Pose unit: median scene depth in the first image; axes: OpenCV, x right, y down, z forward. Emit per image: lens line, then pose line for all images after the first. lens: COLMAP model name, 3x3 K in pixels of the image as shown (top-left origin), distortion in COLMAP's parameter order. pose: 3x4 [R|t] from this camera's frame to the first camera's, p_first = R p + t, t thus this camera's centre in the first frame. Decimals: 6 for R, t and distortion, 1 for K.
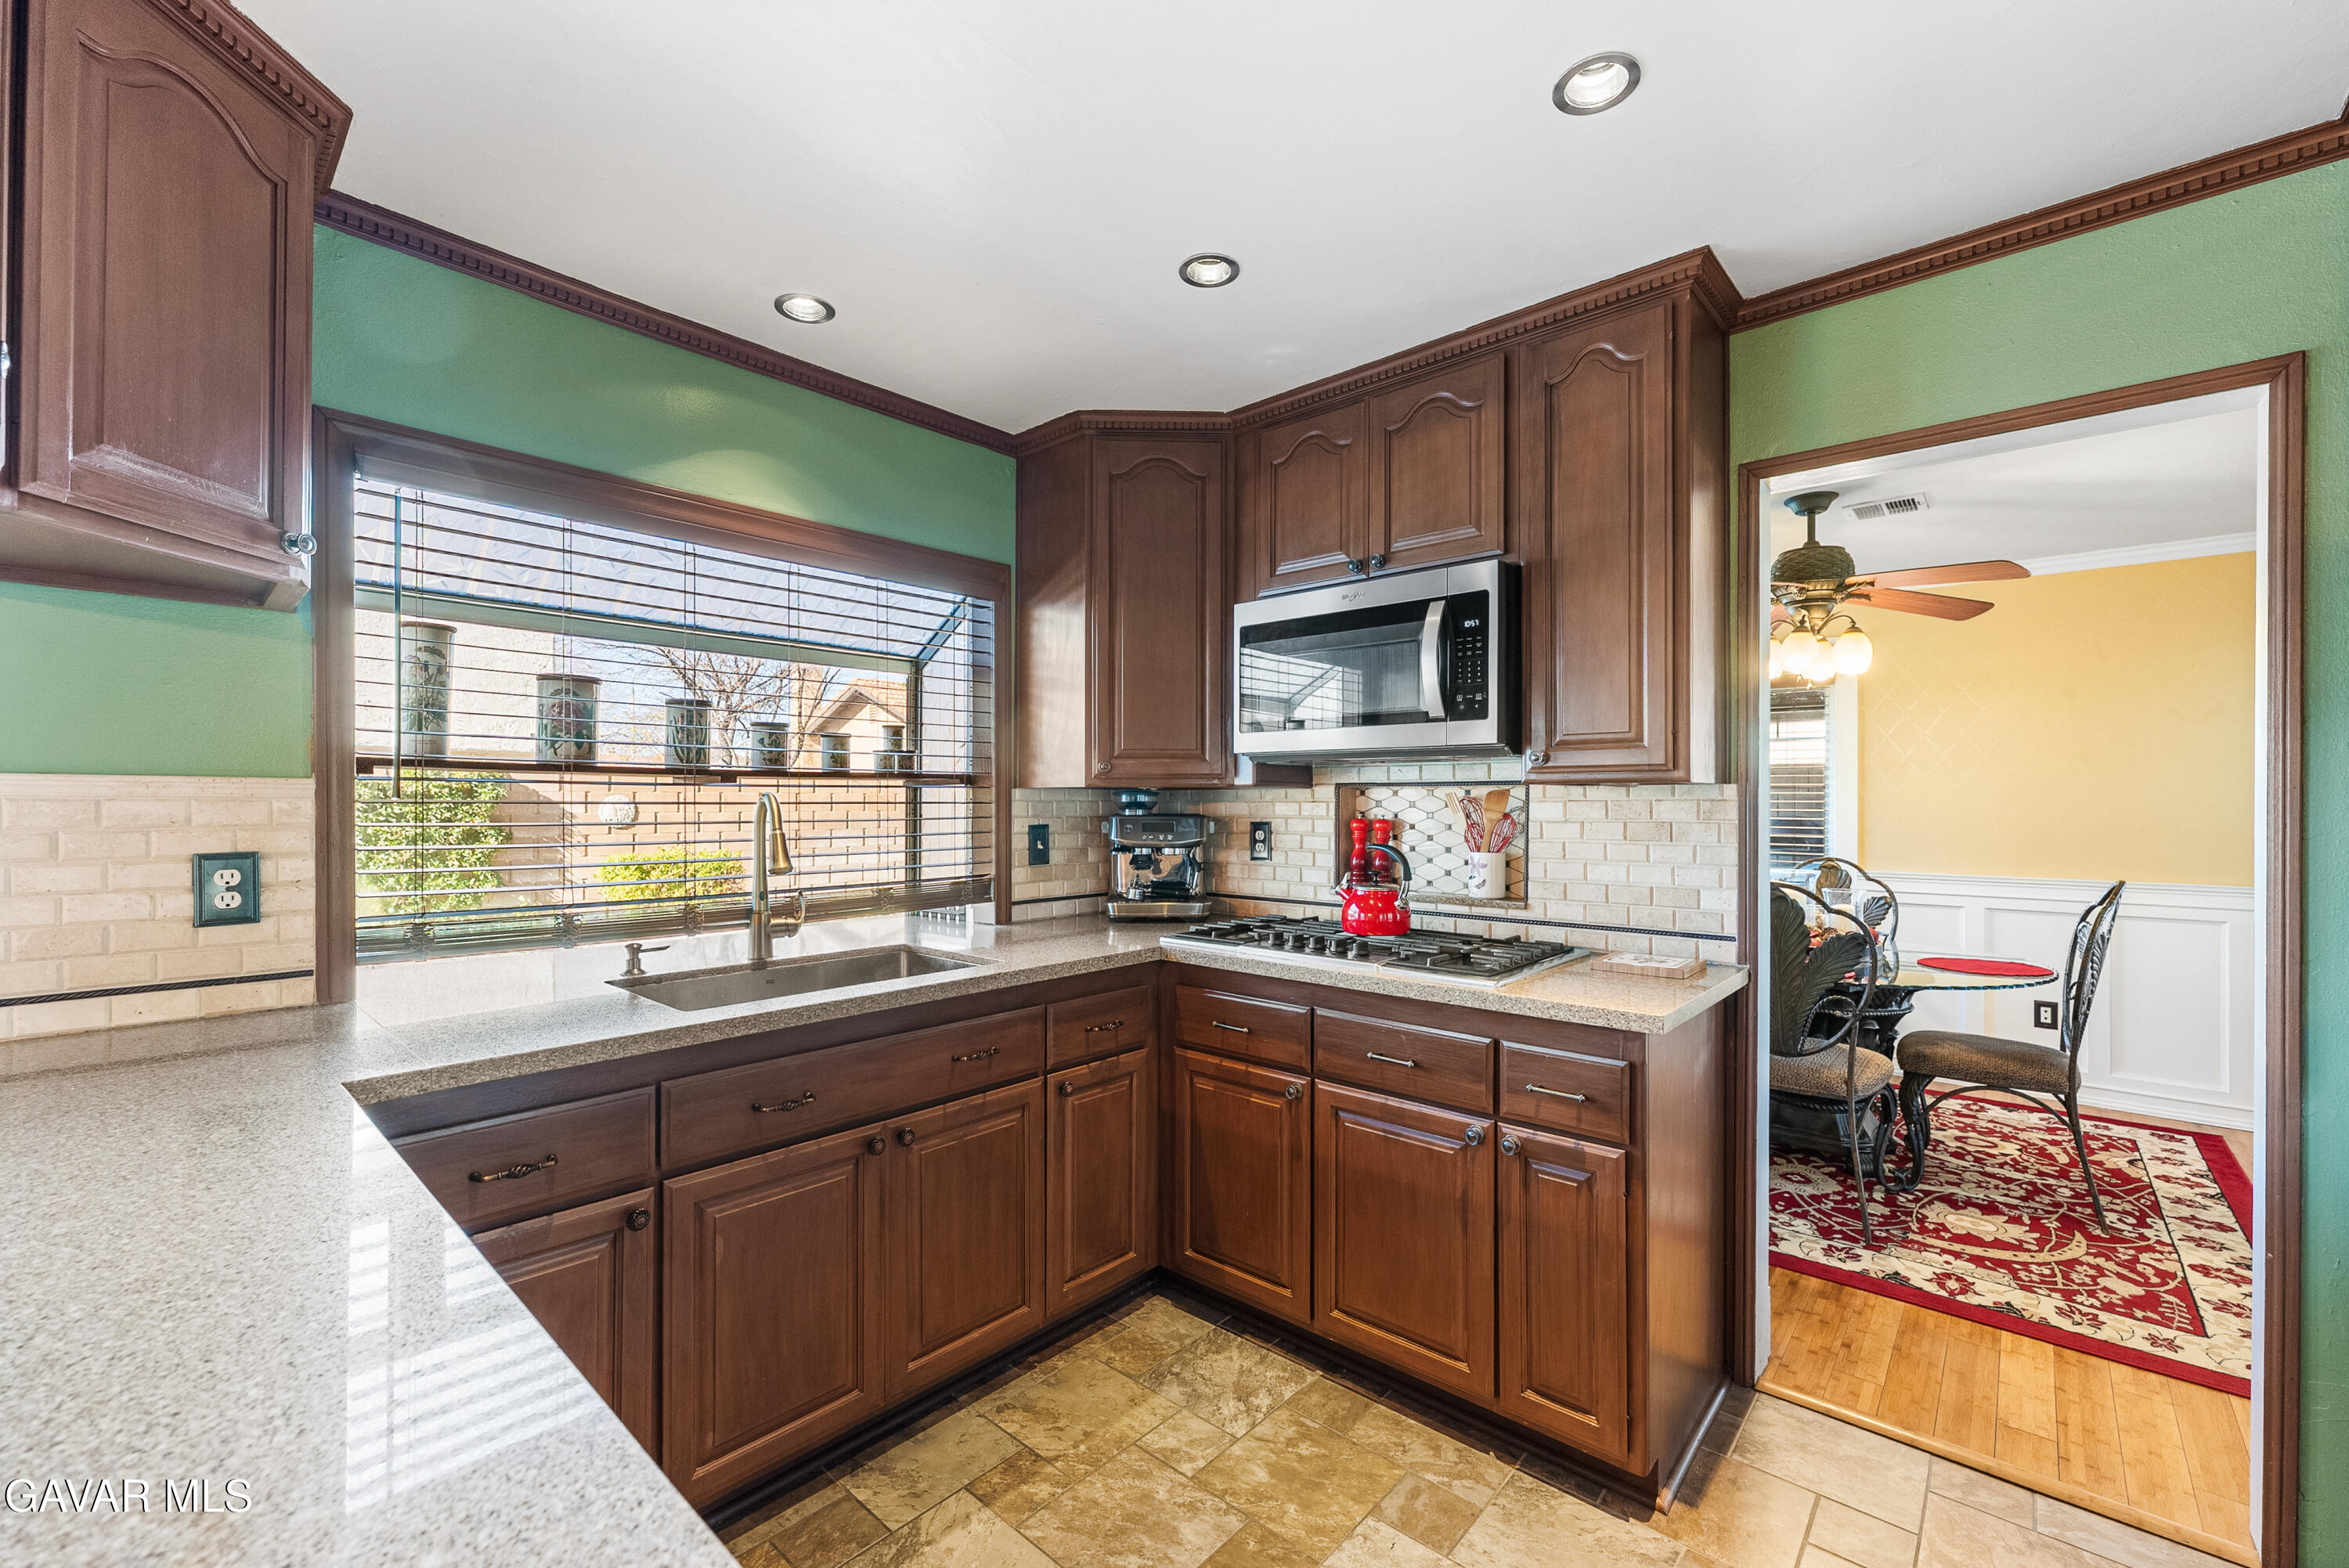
lens RADIAL K [[954.1, 0, 1174.5], [0, 954.1, 784.0], [0, 0, 1]] dist [0.001523, 0.000123]
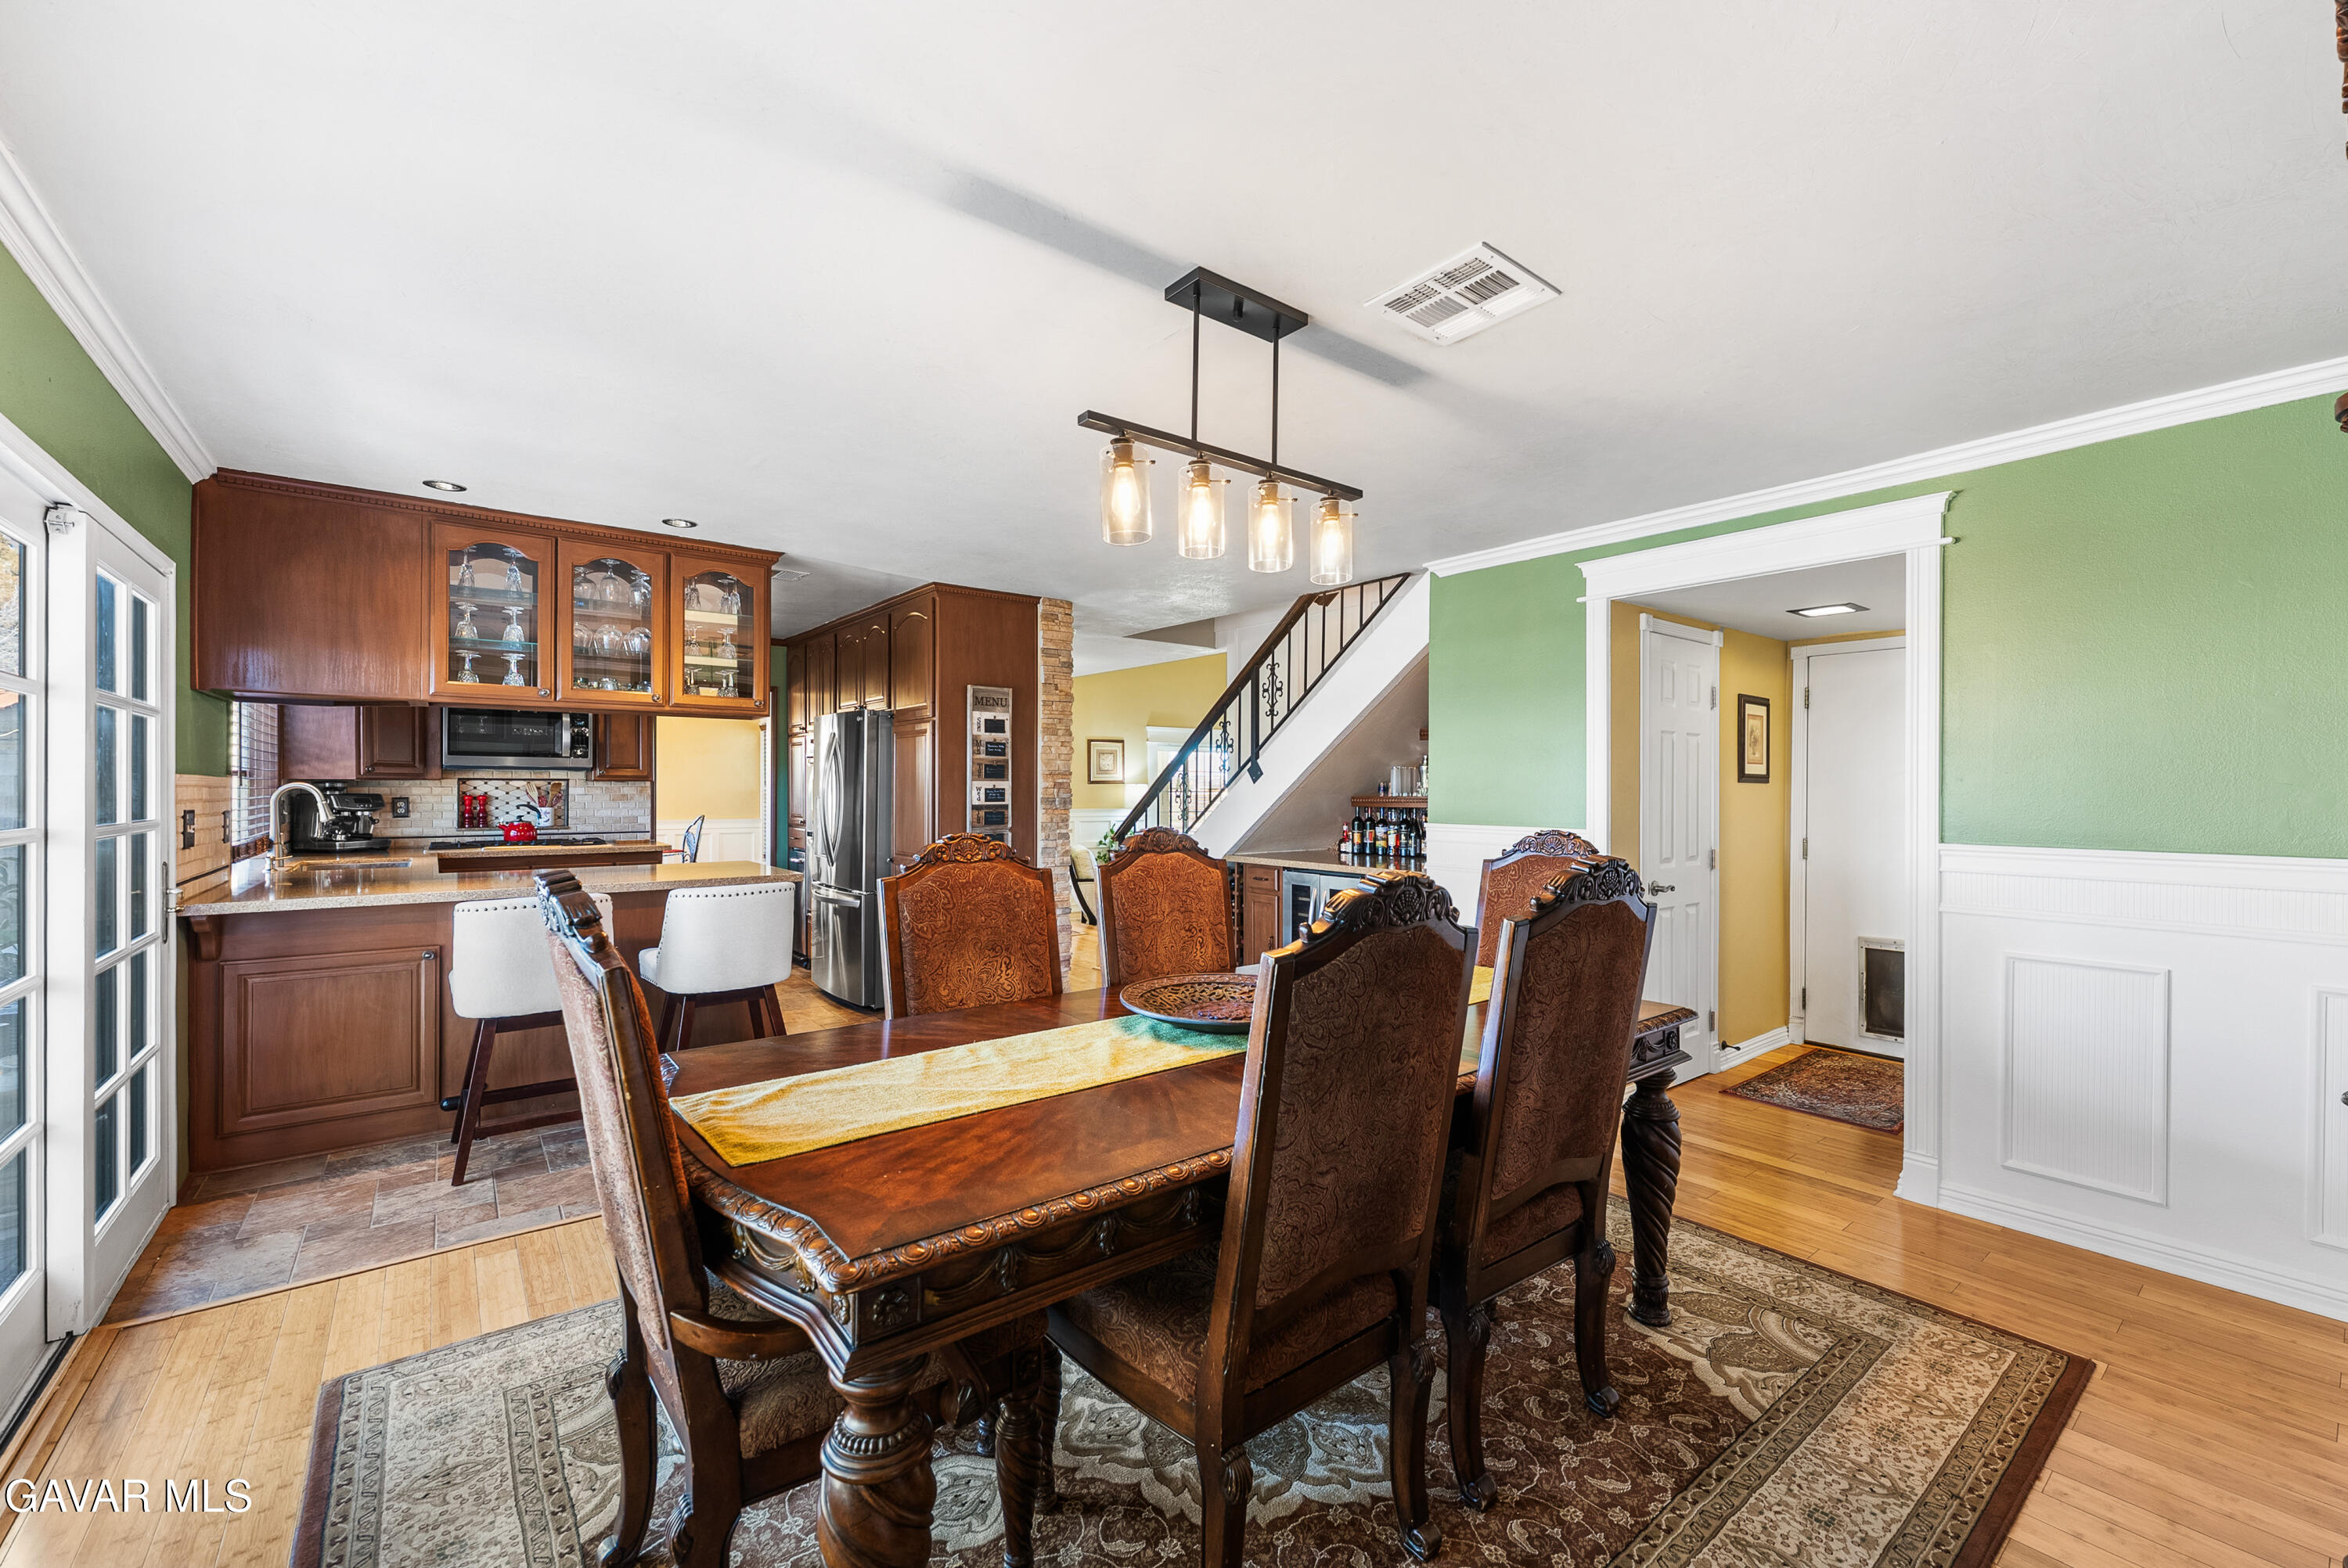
lens RADIAL K [[953.7, 0, 1174.0], [0, 953.7, 784.0], [0, 0, 1]] dist [0.001523, 0.000123]
pose [[0.178214, 0.004085, 0.983983, -1.612067], [-0.020151, 0.999797, -0.000501, -0.018542], [-0.983785, -0.019739, 0.178260, -0.916784]]
